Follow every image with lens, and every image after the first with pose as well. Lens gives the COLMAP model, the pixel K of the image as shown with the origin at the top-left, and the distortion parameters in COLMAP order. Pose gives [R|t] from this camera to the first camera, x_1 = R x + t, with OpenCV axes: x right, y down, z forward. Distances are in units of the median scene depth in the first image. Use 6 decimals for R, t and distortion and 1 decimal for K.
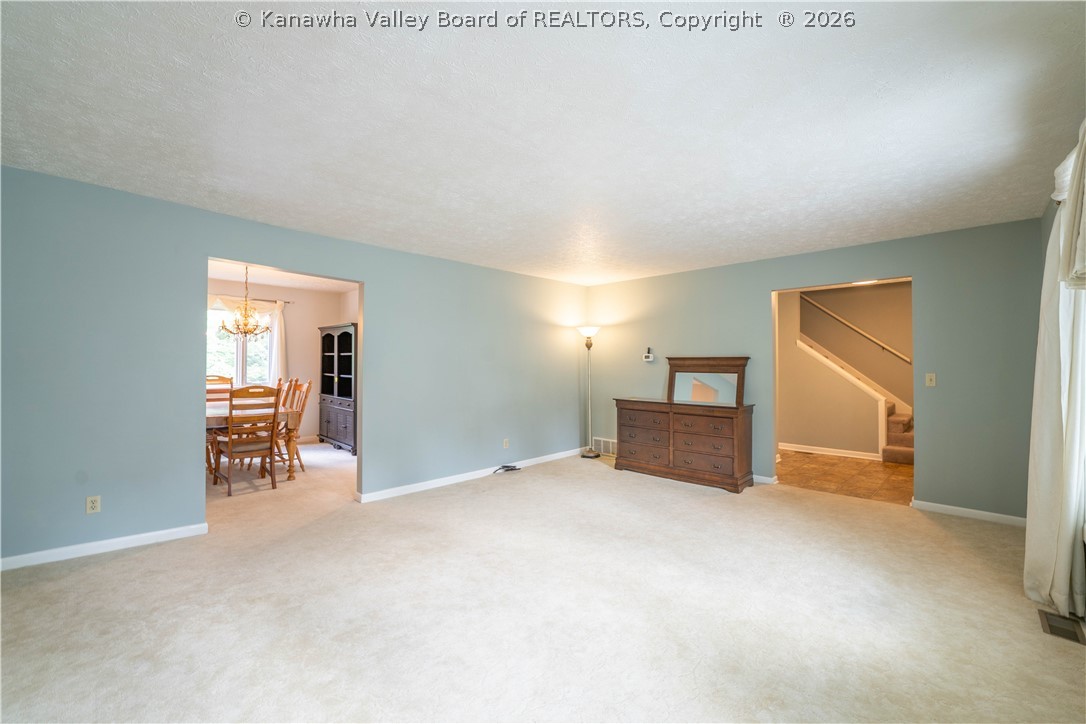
lens RADIAL K [[440.8, 0, 541.1], [0, 440.8, 360.7], [0, 0, 1]] dist [-0.018386, 0.000418]
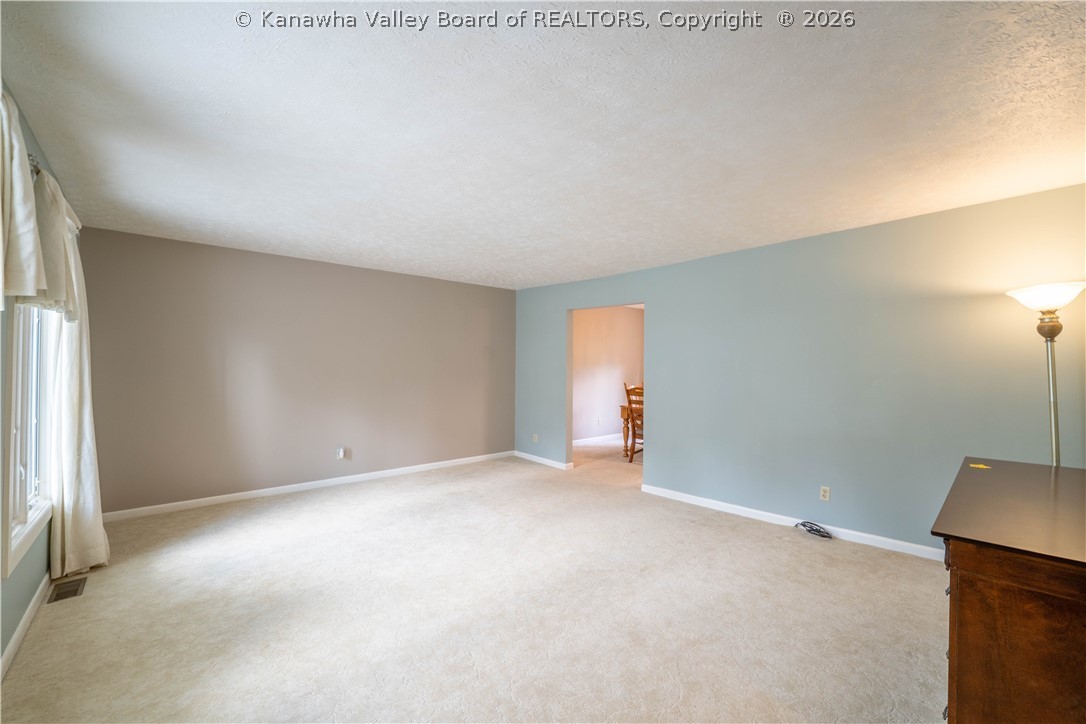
lens RADIAL K [[440.8, 0, 541.1], [0, 440.8, 360.7], [0, 0, 1]] dist [-0.018386, 0.000418]
pose [[-0.012138, -0.027033, -0.999561, 0.522265], [-0.015085, 0.999526, -0.026848, 0.012232], [0.999813, 0.014752, -0.012540, 0.522716]]
